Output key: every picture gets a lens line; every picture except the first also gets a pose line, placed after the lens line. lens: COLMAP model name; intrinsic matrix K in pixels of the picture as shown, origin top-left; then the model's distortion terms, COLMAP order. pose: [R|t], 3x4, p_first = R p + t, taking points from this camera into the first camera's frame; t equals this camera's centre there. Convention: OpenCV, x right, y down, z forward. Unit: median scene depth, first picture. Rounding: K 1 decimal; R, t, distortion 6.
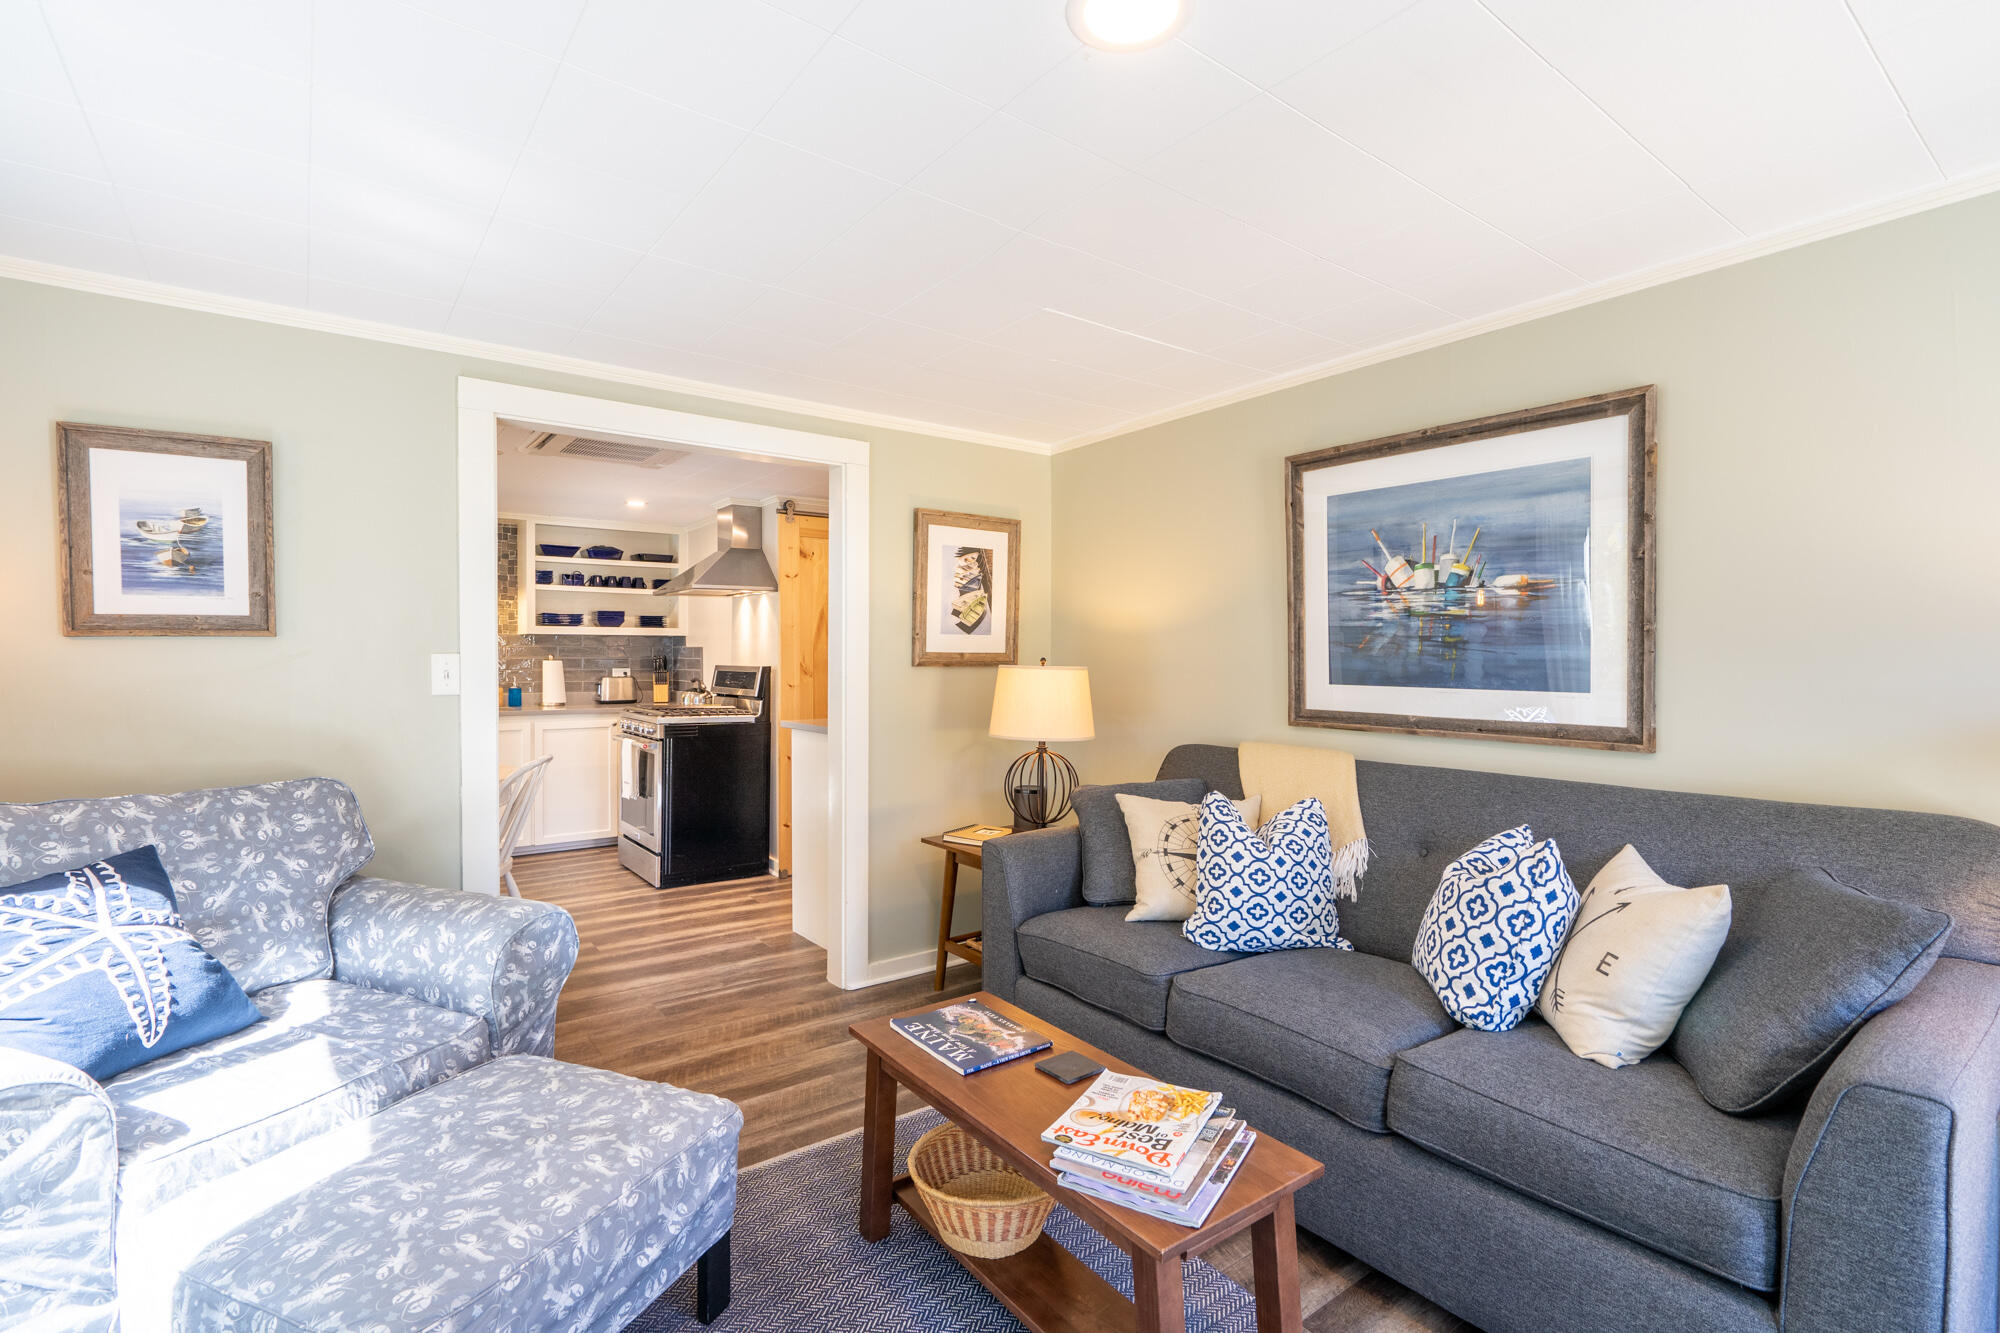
lens RADIAL K [[922.0, 0, 1000.0], [0, 922.0, 666.5], [0, 0, 1]] dist [-0.012322, 0.004709]
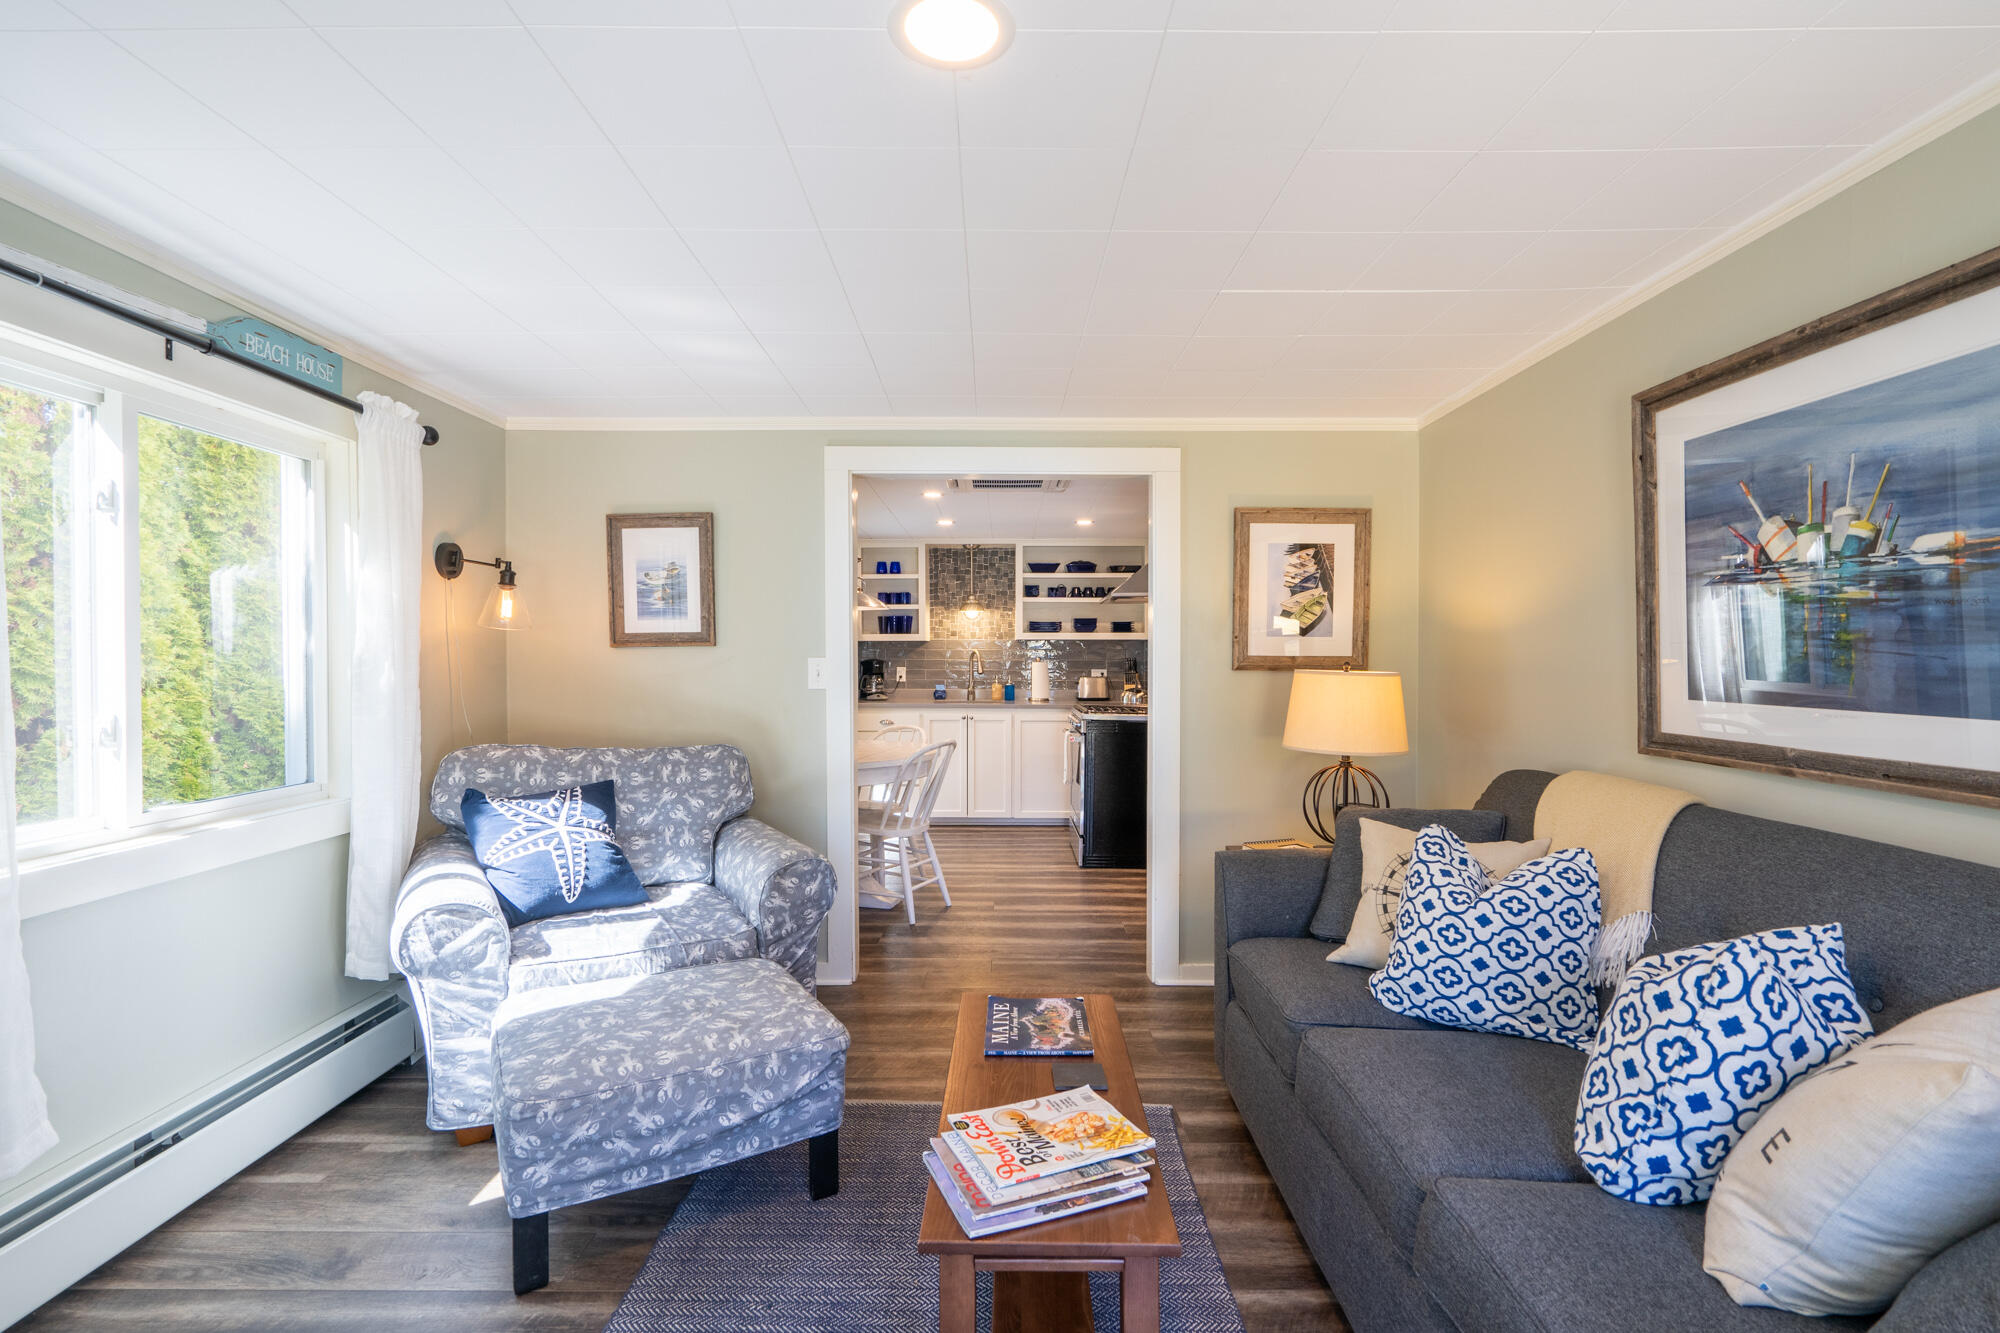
lens RADIAL K [[908.4, 0, 995.3], [0, 908.4, 667.5], [0, 0, 1]] dist [-0.006039, 0.002171]
pose [[0.797694, 0.006496, -0.603027, 0.430769], [-0.006555, 0.999976, 0.002100, -0.004627], [0.603027, 0.002278, 0.797718, 0.120307]]
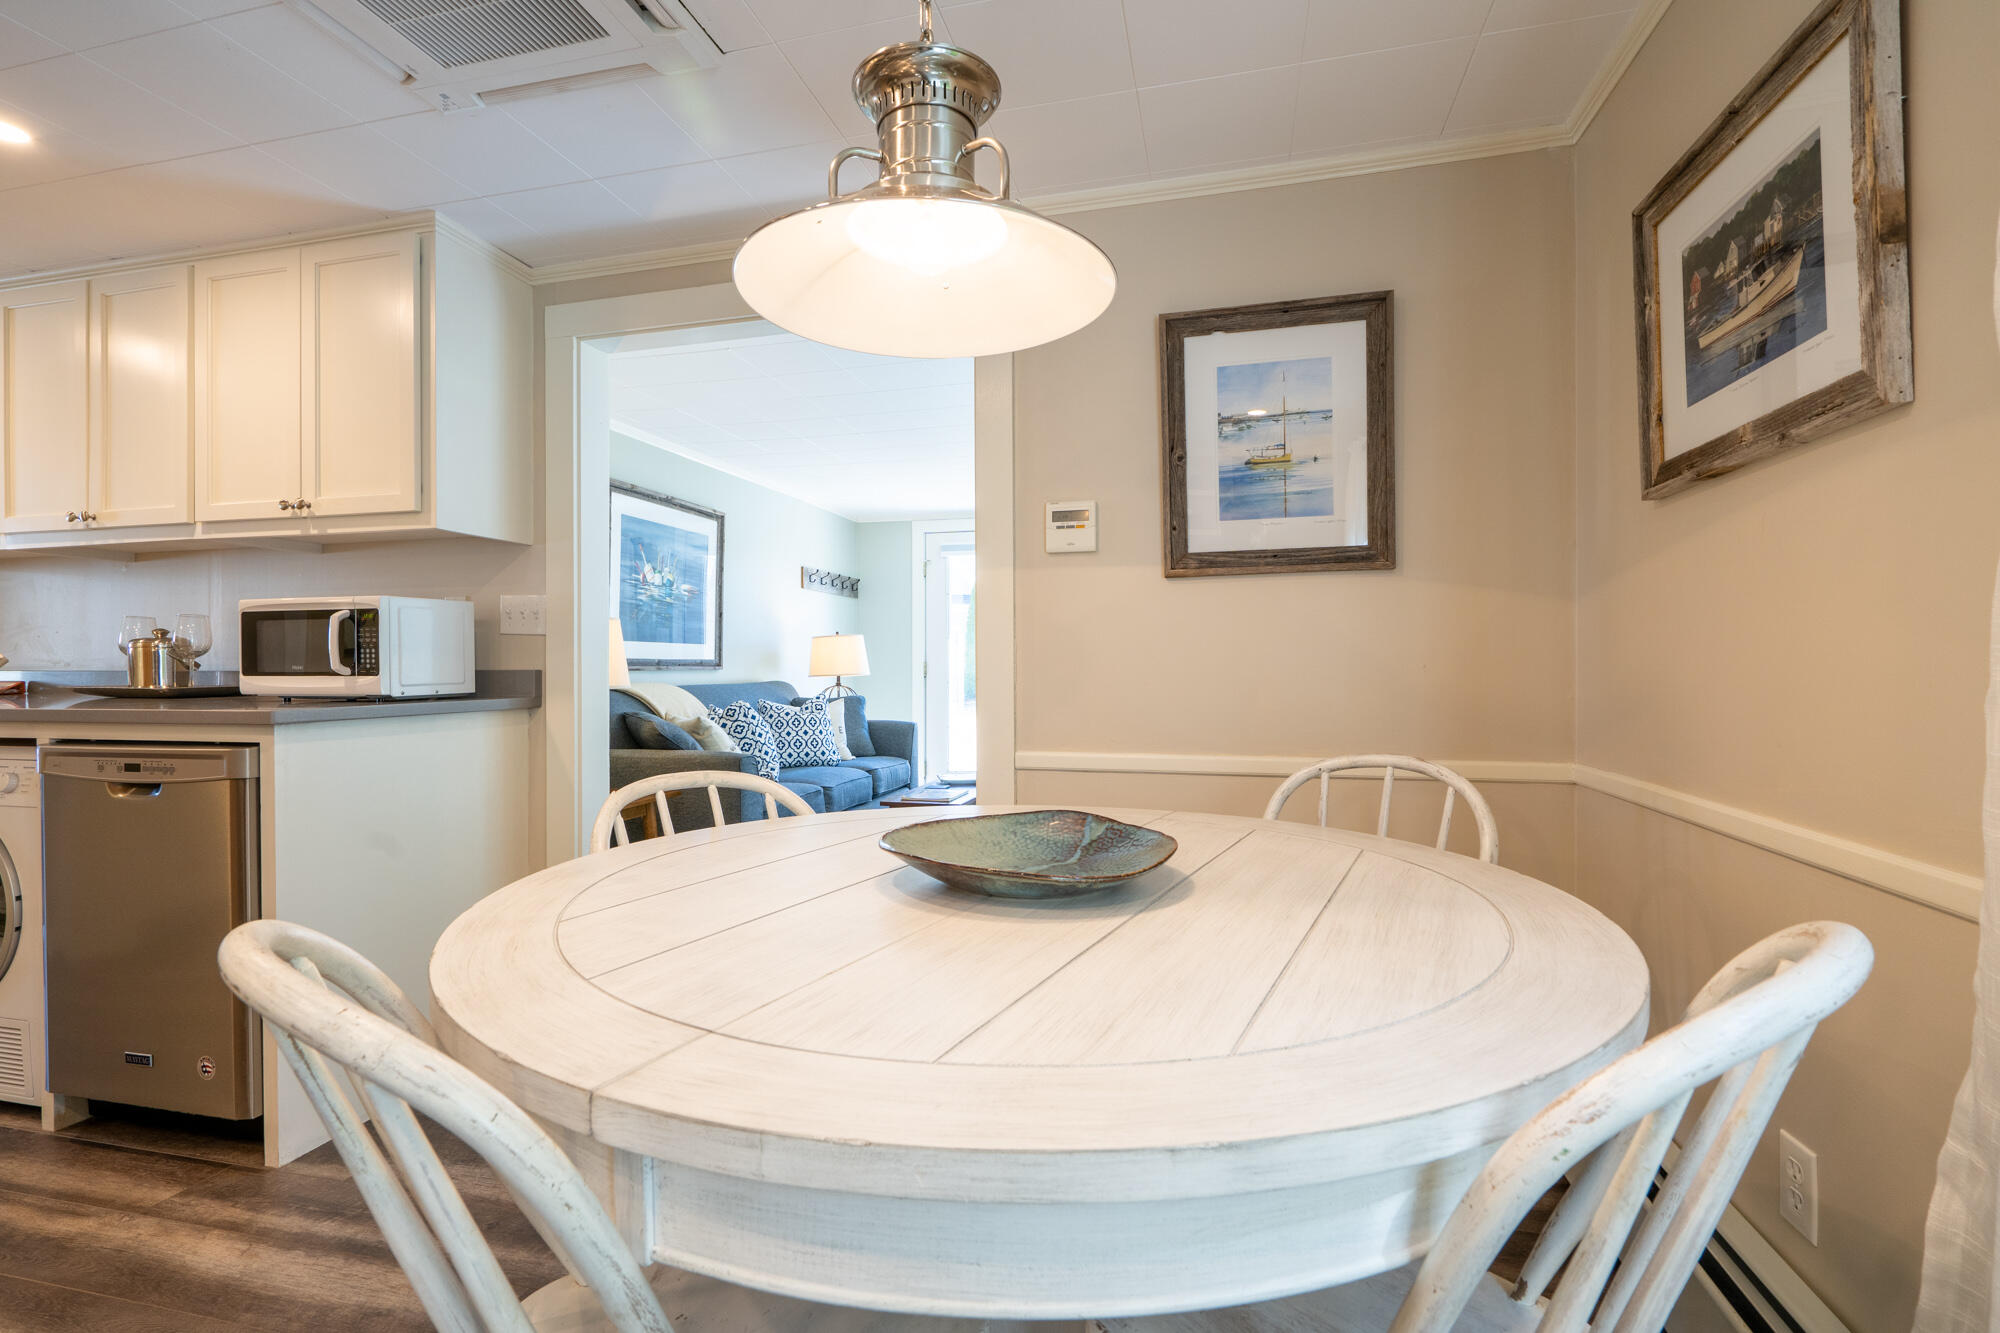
lens RADIAL K [[912.4, 0, 997.3], [0, 912.4, 670.6], [0, 0, 1]] dist [-0.006500, 0.000434]
pose [[-0.632225, -0.005391, 0.774766, -1.426513], [0.011240, 0.999807, 0.016129, 0.062470], [-0.774703, 0.018906, -0.632042, 1.784382]]
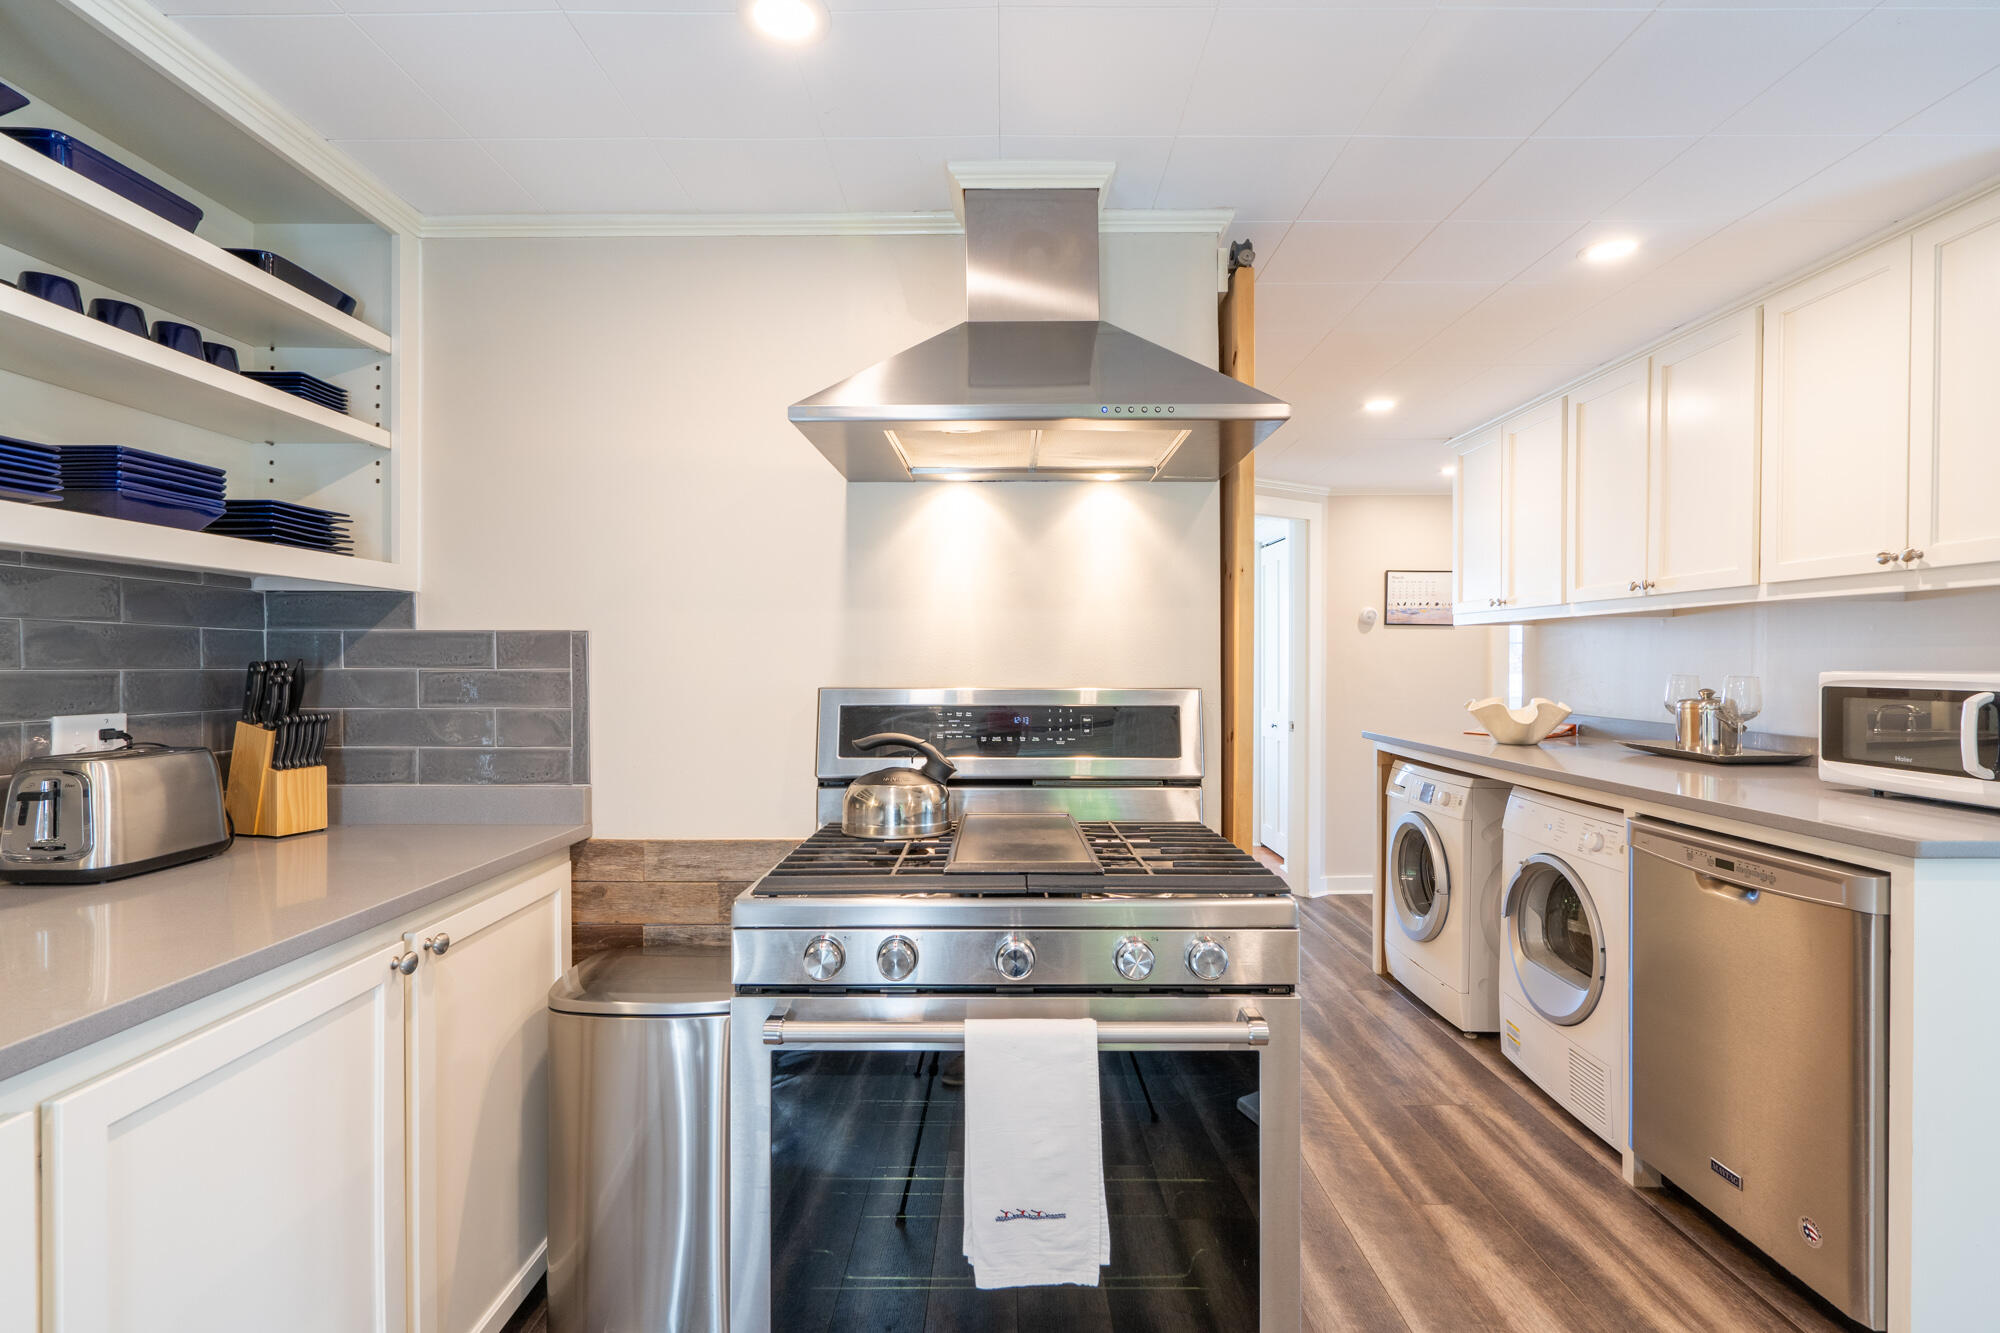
lens RADIAL K [[908.4, 0, 995.3], [0, 908.4, 667.5], [0, 0, 1]] dist [-0.006039, 0.002171]
pose [[0.606516, -0.009726, 0.795012, -1.300171], [0.012568, 0.999918, 0.002645, -0.020454], [-0.794972, 0.008387, 0.606588, 1.892845]]
